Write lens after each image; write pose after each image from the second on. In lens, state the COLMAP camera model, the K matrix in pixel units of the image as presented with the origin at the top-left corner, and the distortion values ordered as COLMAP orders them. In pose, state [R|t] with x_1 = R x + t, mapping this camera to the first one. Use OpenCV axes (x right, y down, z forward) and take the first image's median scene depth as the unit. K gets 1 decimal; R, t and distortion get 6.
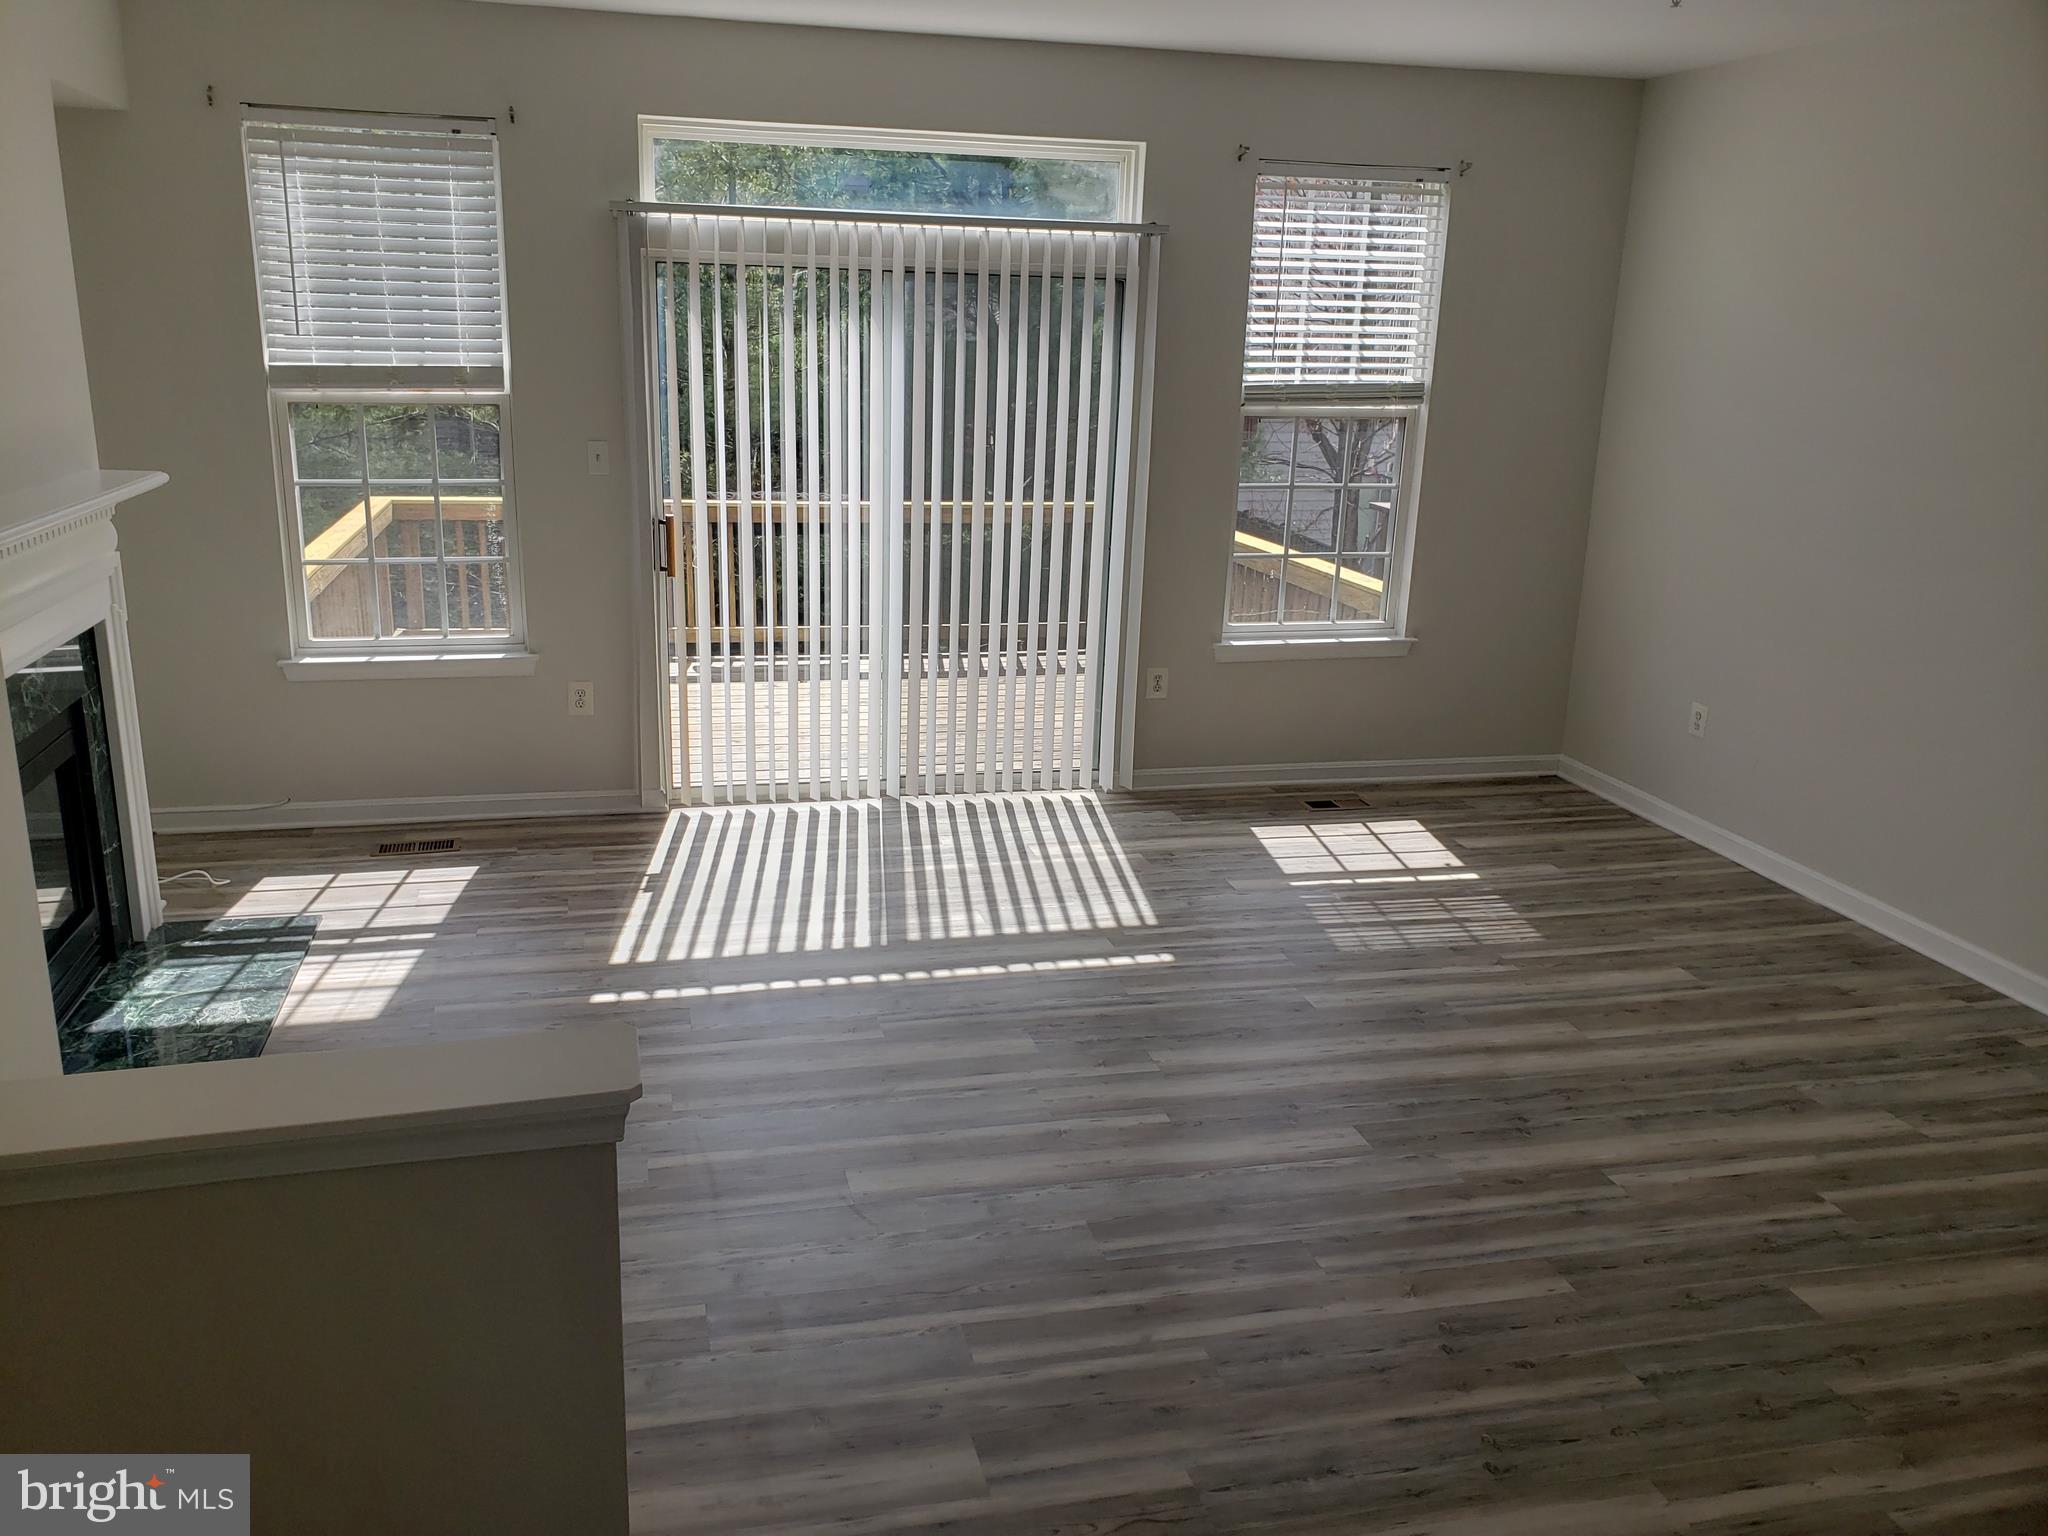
lens RADIAL K [[1572.0, 0, 992.2], [0, 1572.0, 766.7], [0, 0, 1]] dist [0.135743, -0.233852]
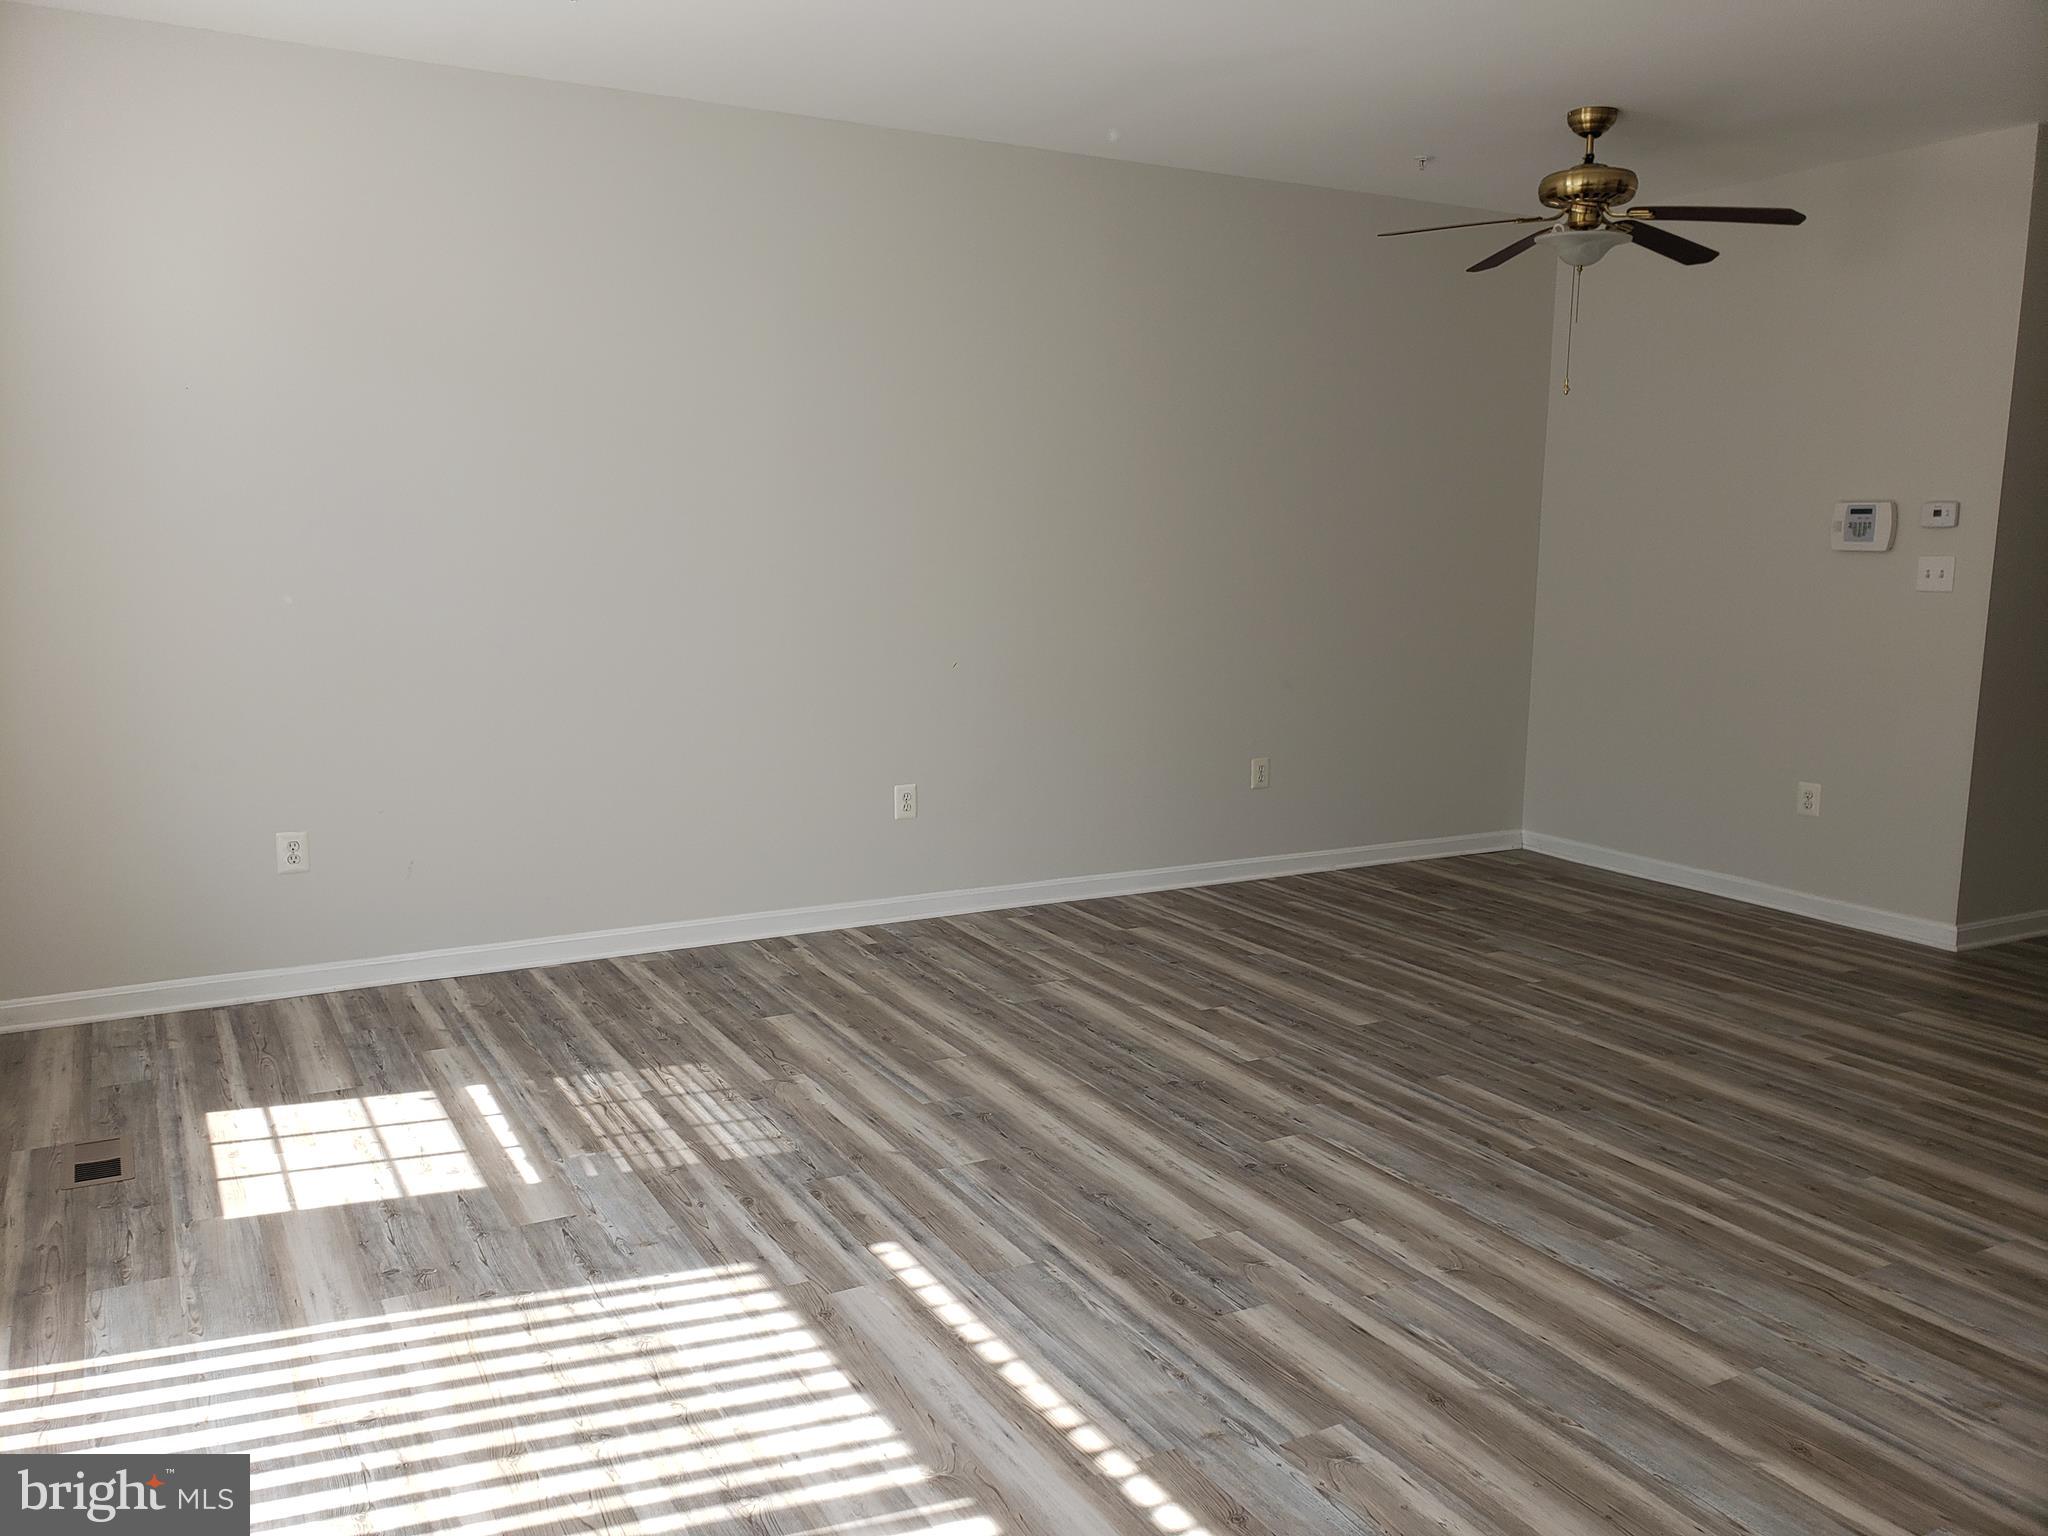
lens RADIAL K [[1589.3, 0, 983.0], [0, 1589.3, 773.4], [0, 0, 1]] dist [0.019131, -0.001006]
pose [[-0.259613, -0.183453, 0.948128, -0.448803], [0.245661, 0.936948, 0.248556, -0.200660], [-0.933944, 0.297446, -0.198176, 0.915439]]
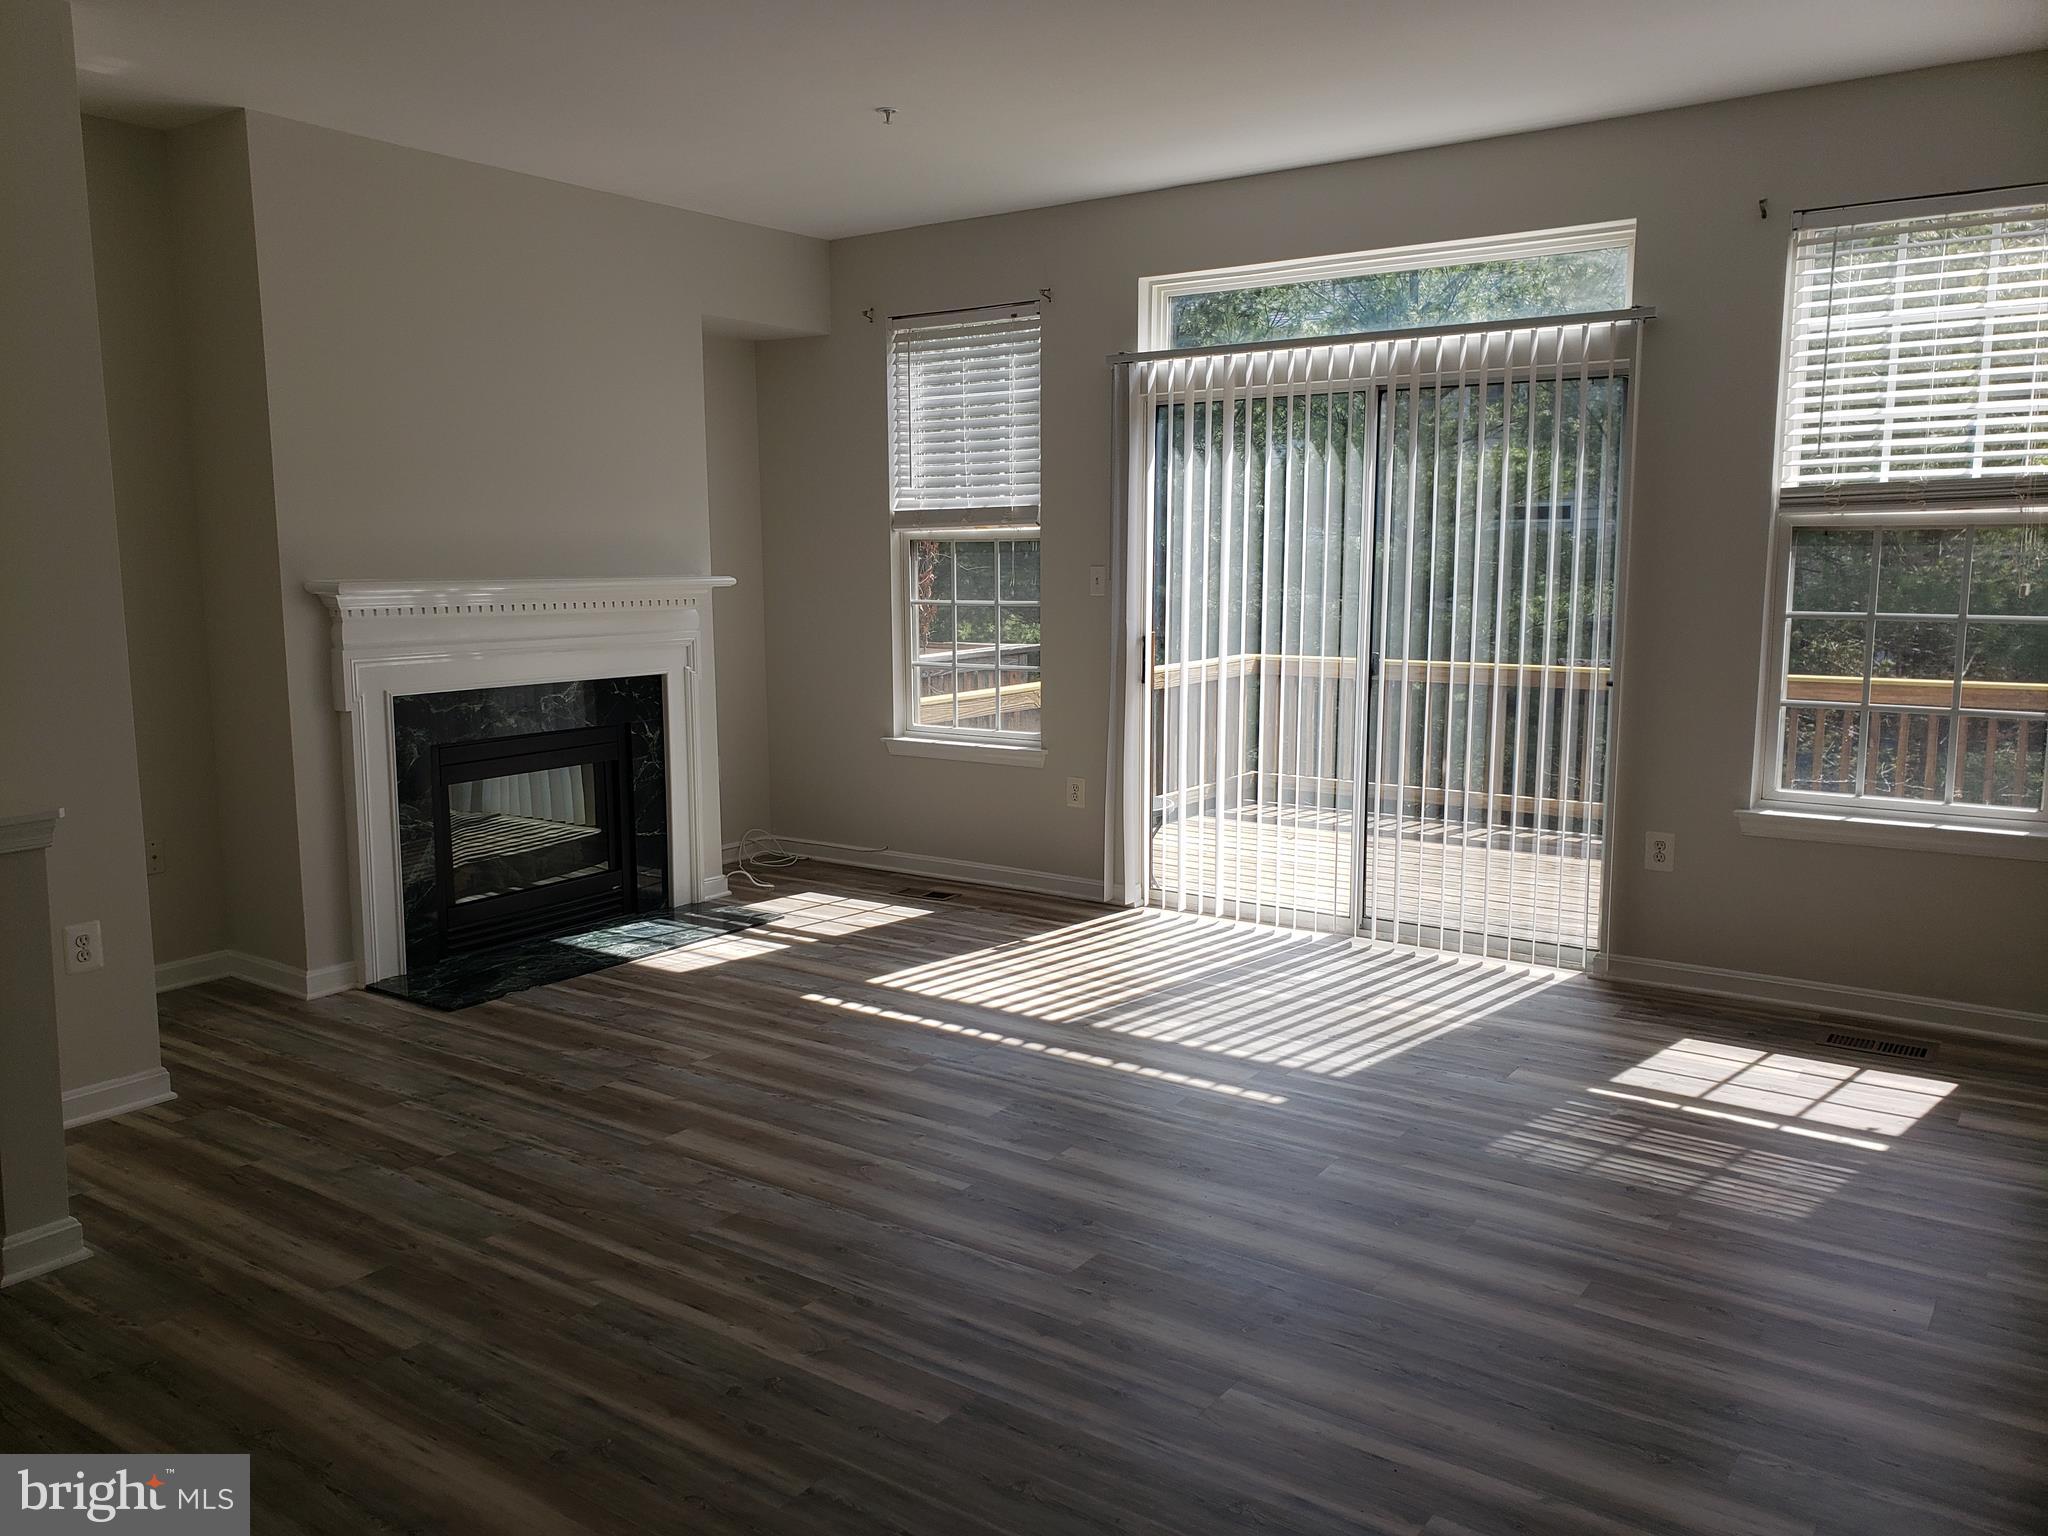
lens RADIAL K [[1589.3, 0, 983.0], [0, 1589.3, 773.4], [0, 0, 1]] dist [0.019131, -0.001006]
pose [[0.651263, 0.076832, -0.754952, 0.580246], [-0.182776, 0.981455, -0.057789, 0.021468], [0.736512, 0.175623, 0.653228, 0.240709]]
